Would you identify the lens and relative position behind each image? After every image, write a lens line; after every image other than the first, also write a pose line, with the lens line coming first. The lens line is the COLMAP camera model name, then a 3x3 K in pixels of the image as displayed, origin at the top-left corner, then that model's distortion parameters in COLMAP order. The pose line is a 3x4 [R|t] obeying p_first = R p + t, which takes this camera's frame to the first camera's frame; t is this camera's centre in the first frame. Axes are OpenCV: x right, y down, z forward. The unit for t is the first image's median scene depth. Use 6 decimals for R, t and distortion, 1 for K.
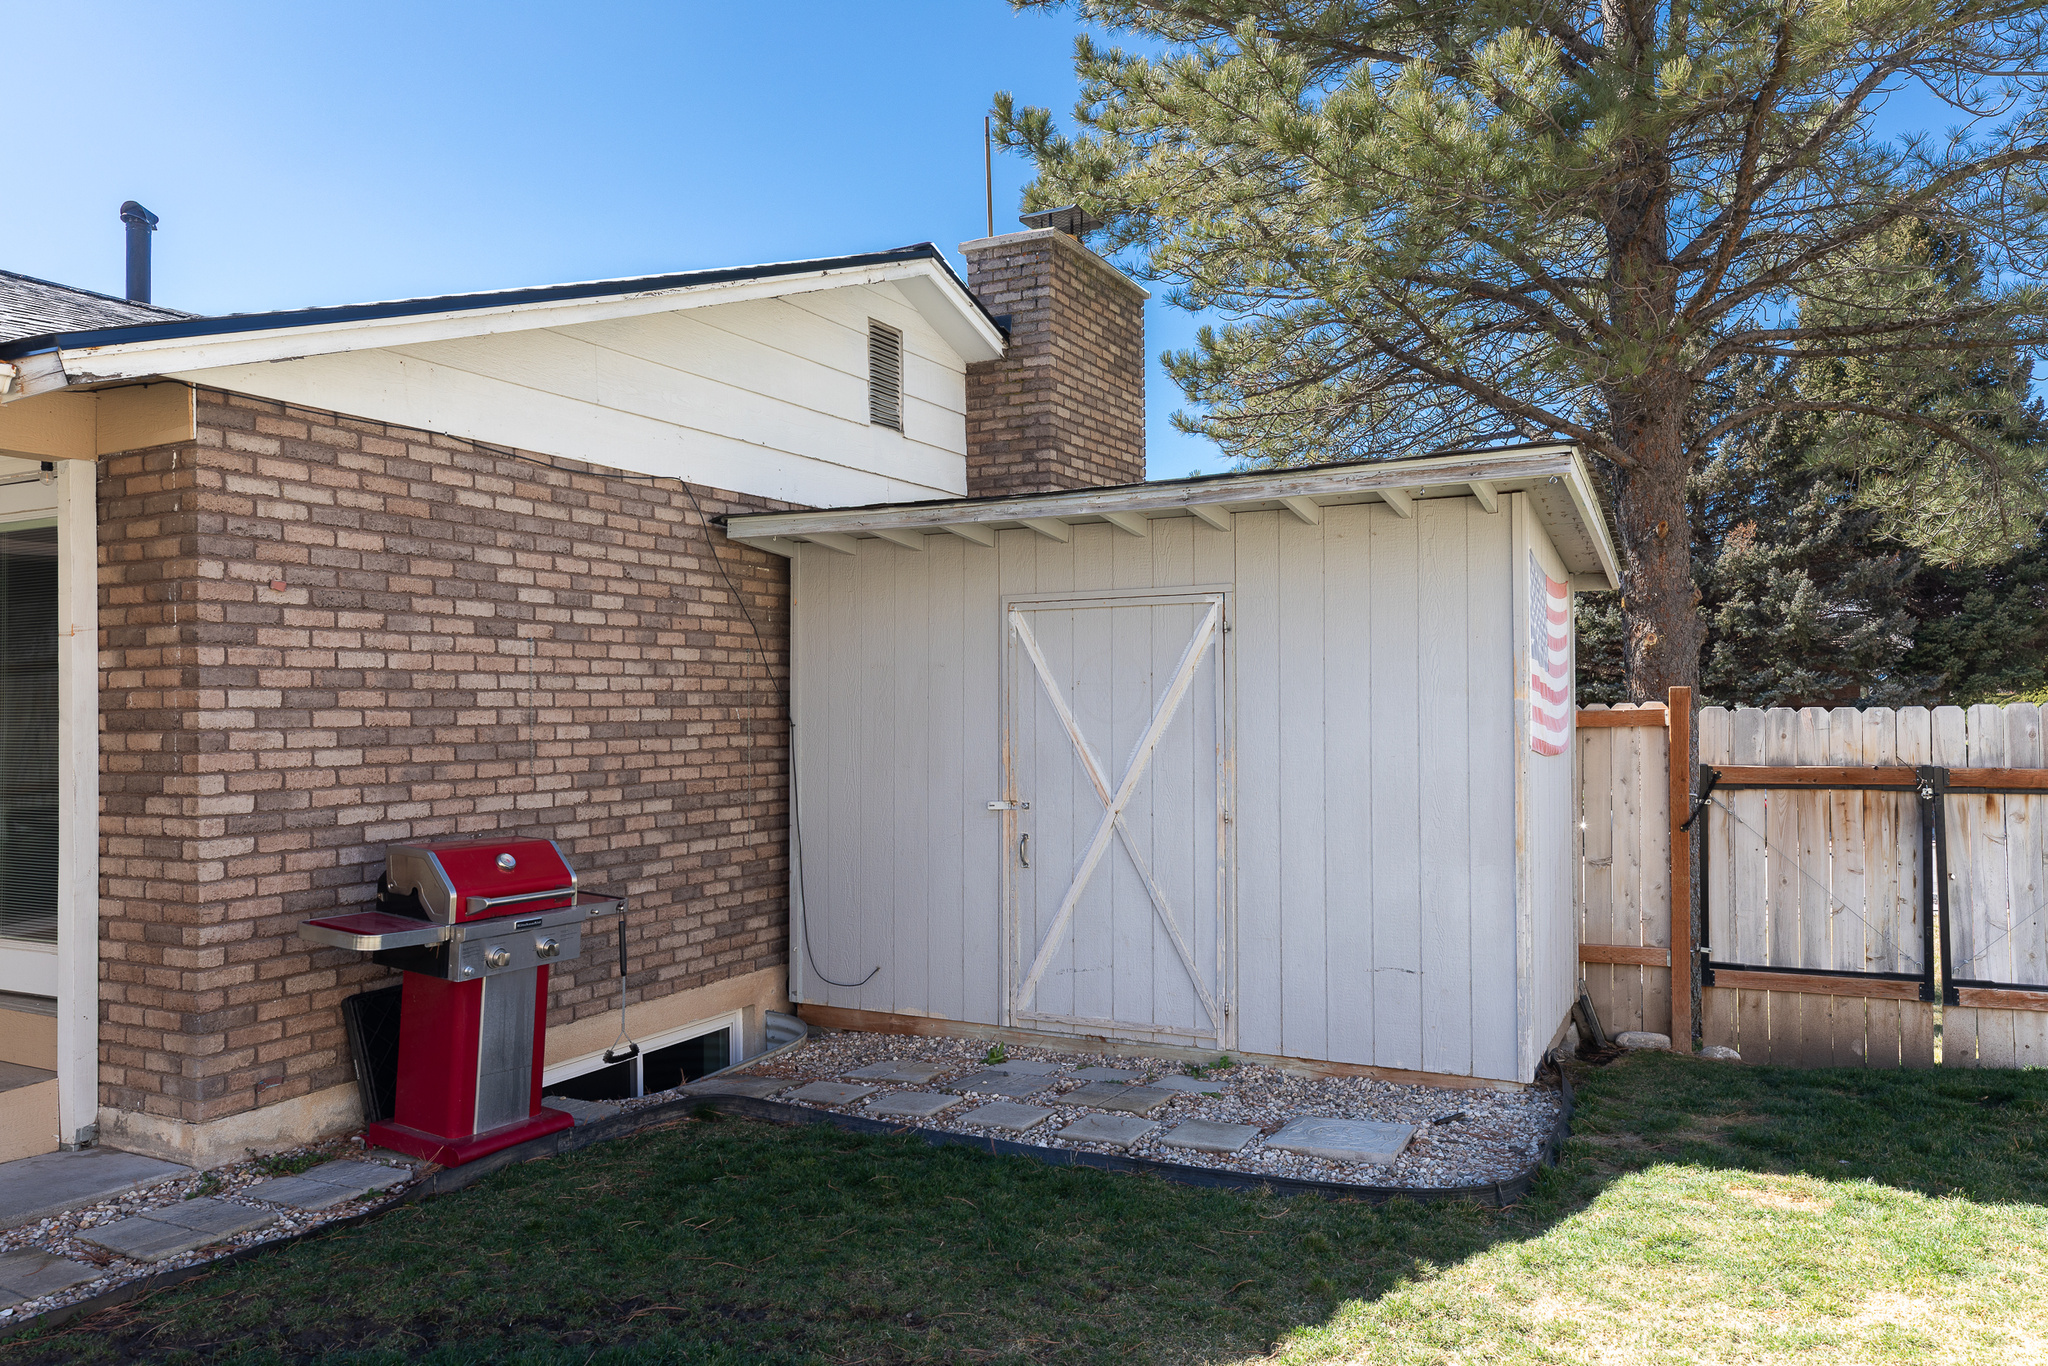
lens RADIAL K [[1439.7, 0, 1024.0], [0, 1439.7, 683.0], [0, 0, 1]] dist [0.003011, -0.000414]
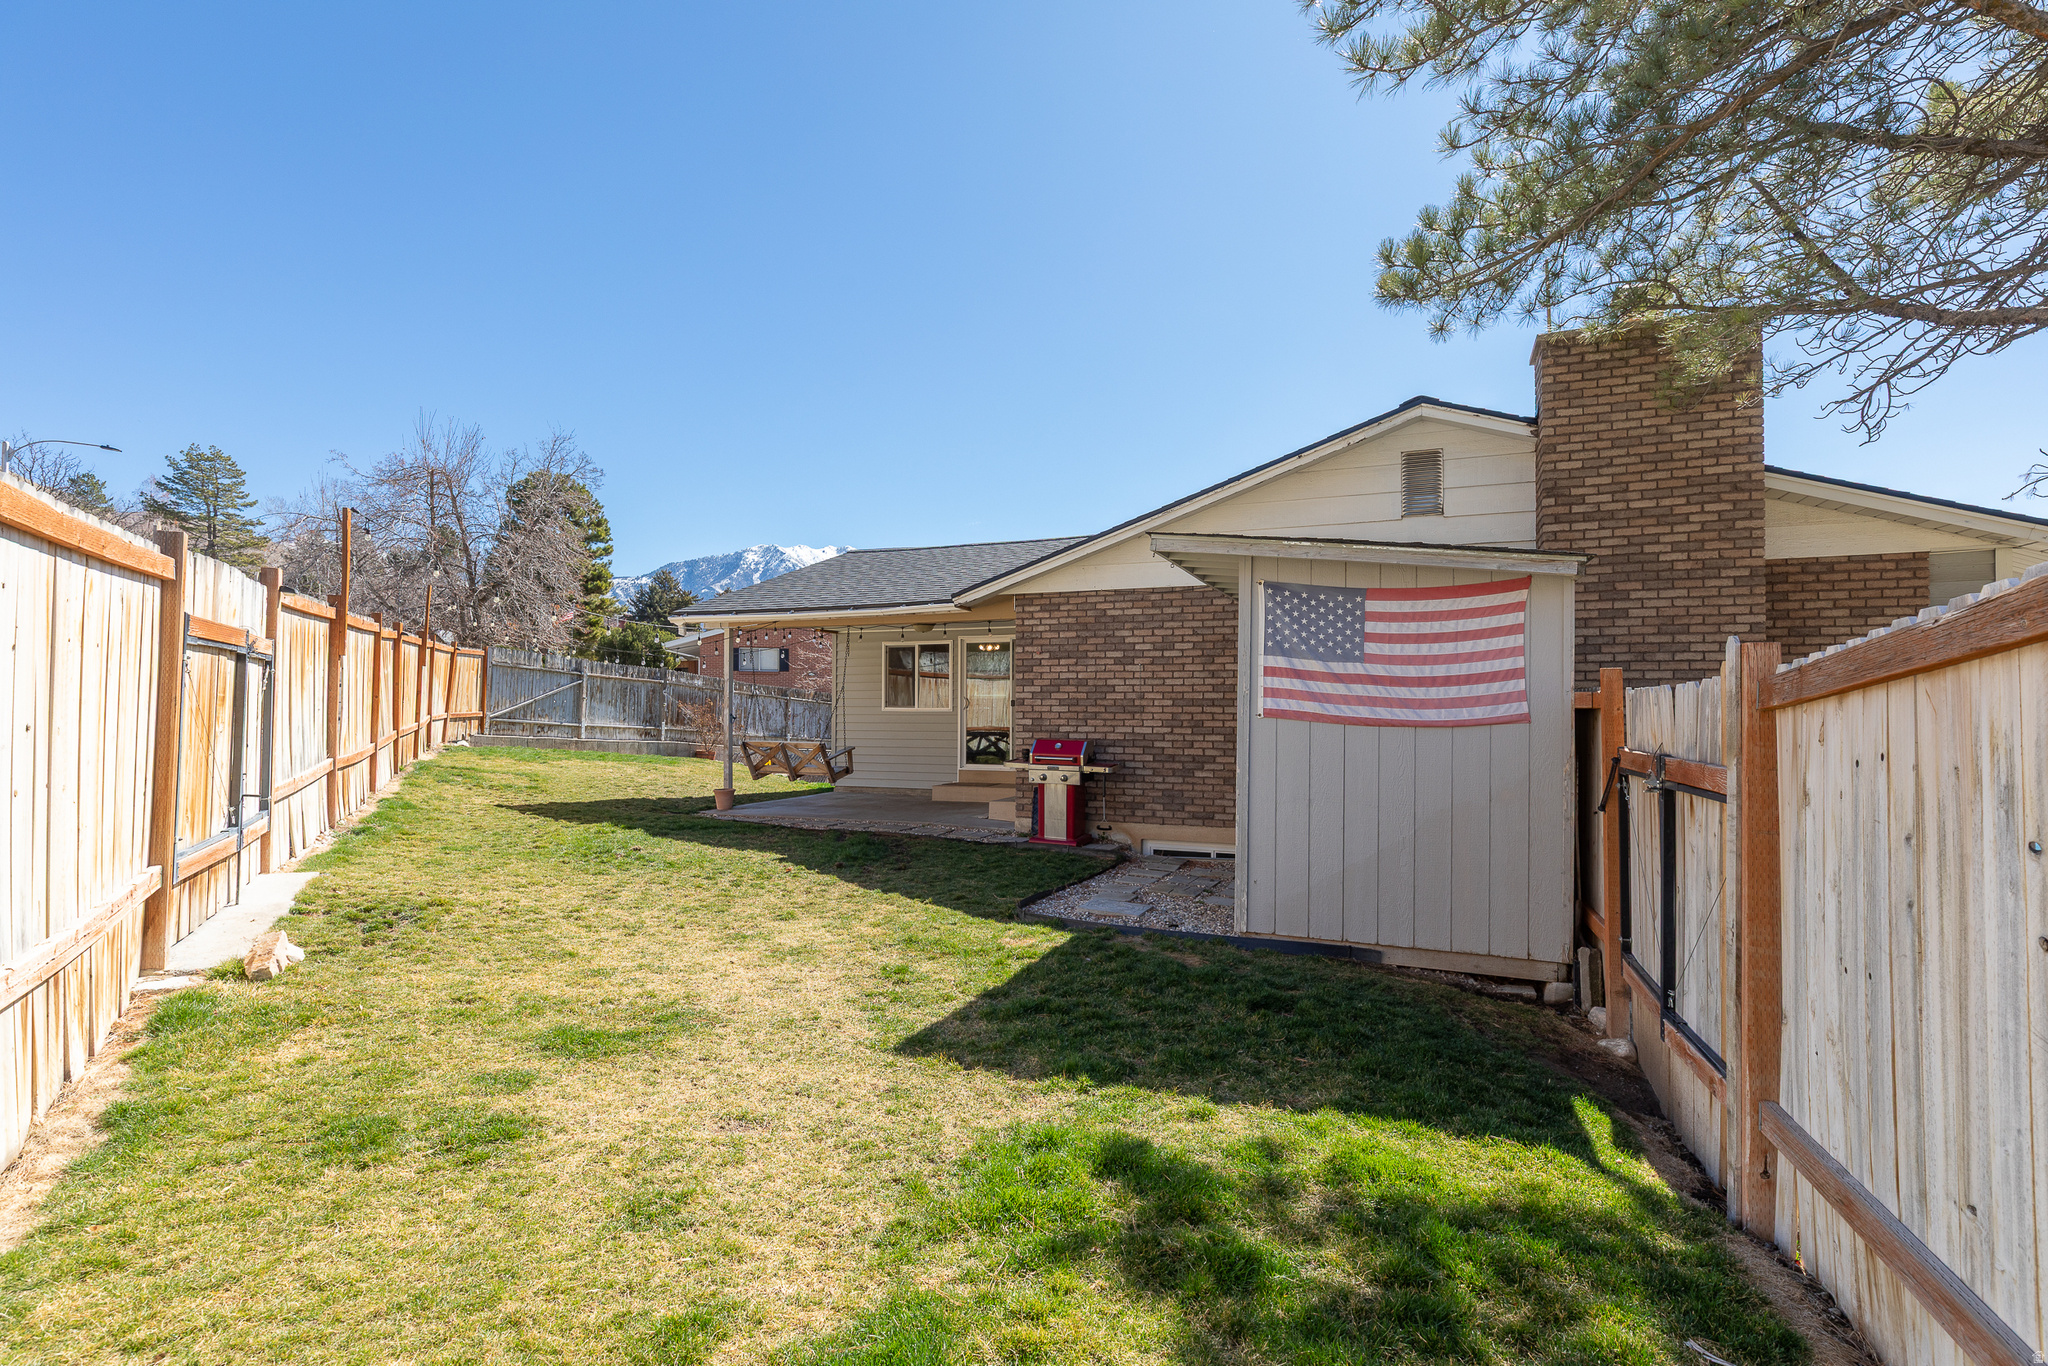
lens RADIAL K [[1033.3, 0, 1024.0], [0, 1033.3, 683.0], [0, 0, 1]] dist [-0.001955, -0.000159]
pose [[0.047027, -0.016345, -0.998760, 1.506423], [0.010257, 0.999821, -0.015879, 0.029254], [0.998841, -0.009498, 0.047186, 0.759223]]
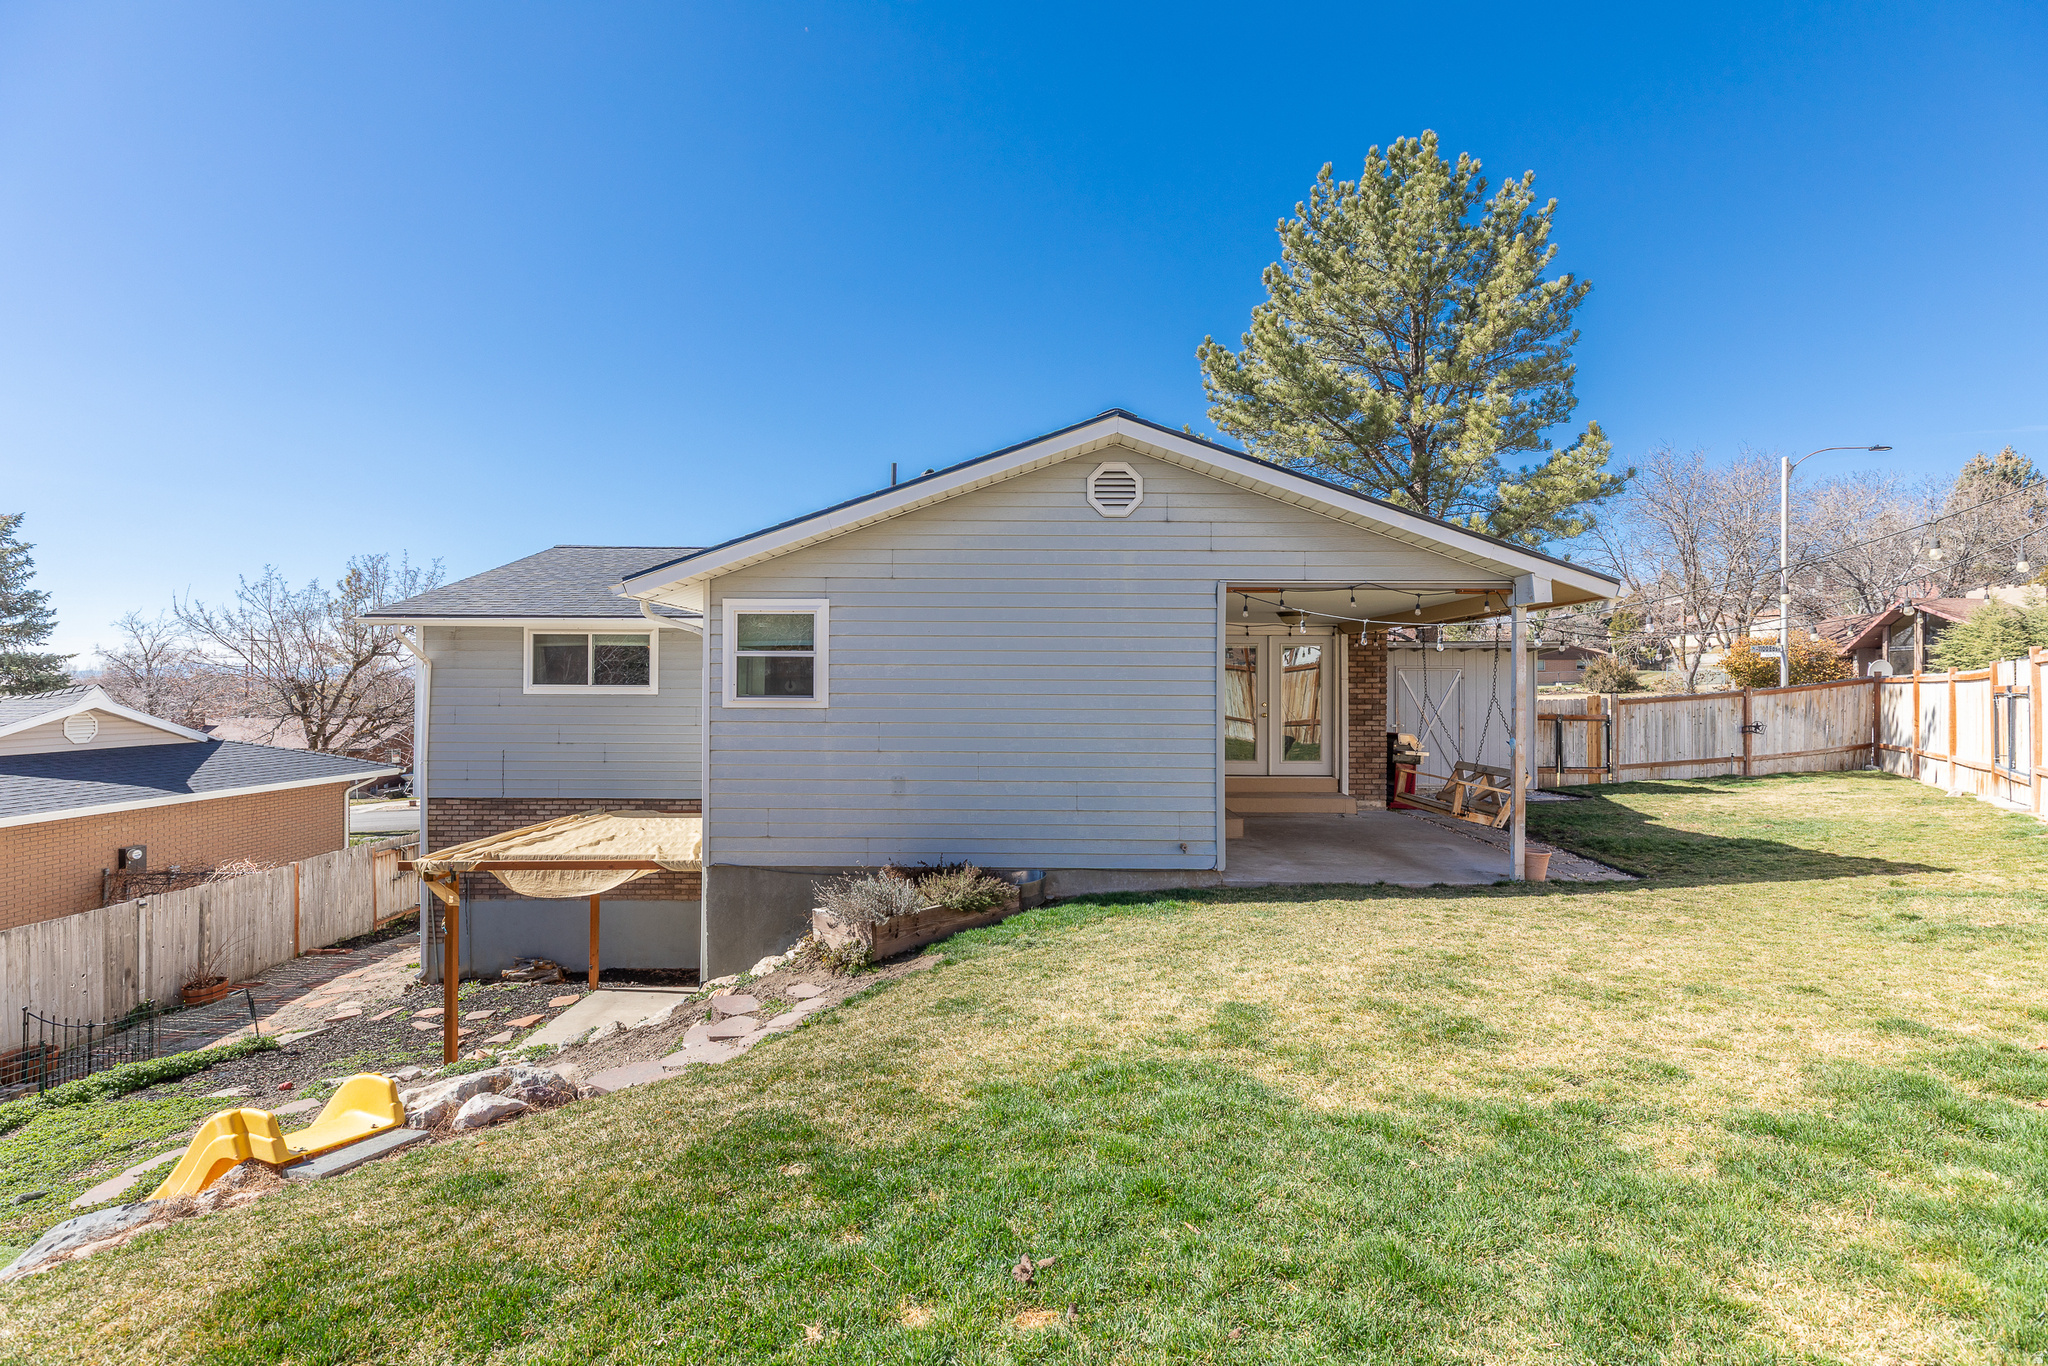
lens RADIAL K [[909.4, 0, 1024.0], [0, 909.4, 683.0], [0, 0, 1]] dist [0.001548, 0.000302]
pose [[0.888855, 0.009878, 0.458083, -2.096571], [-0.013517, 0.999898, 0.004665, -0.020346], [-0.457990, -0.010339, 0.888897, -0.617115]]
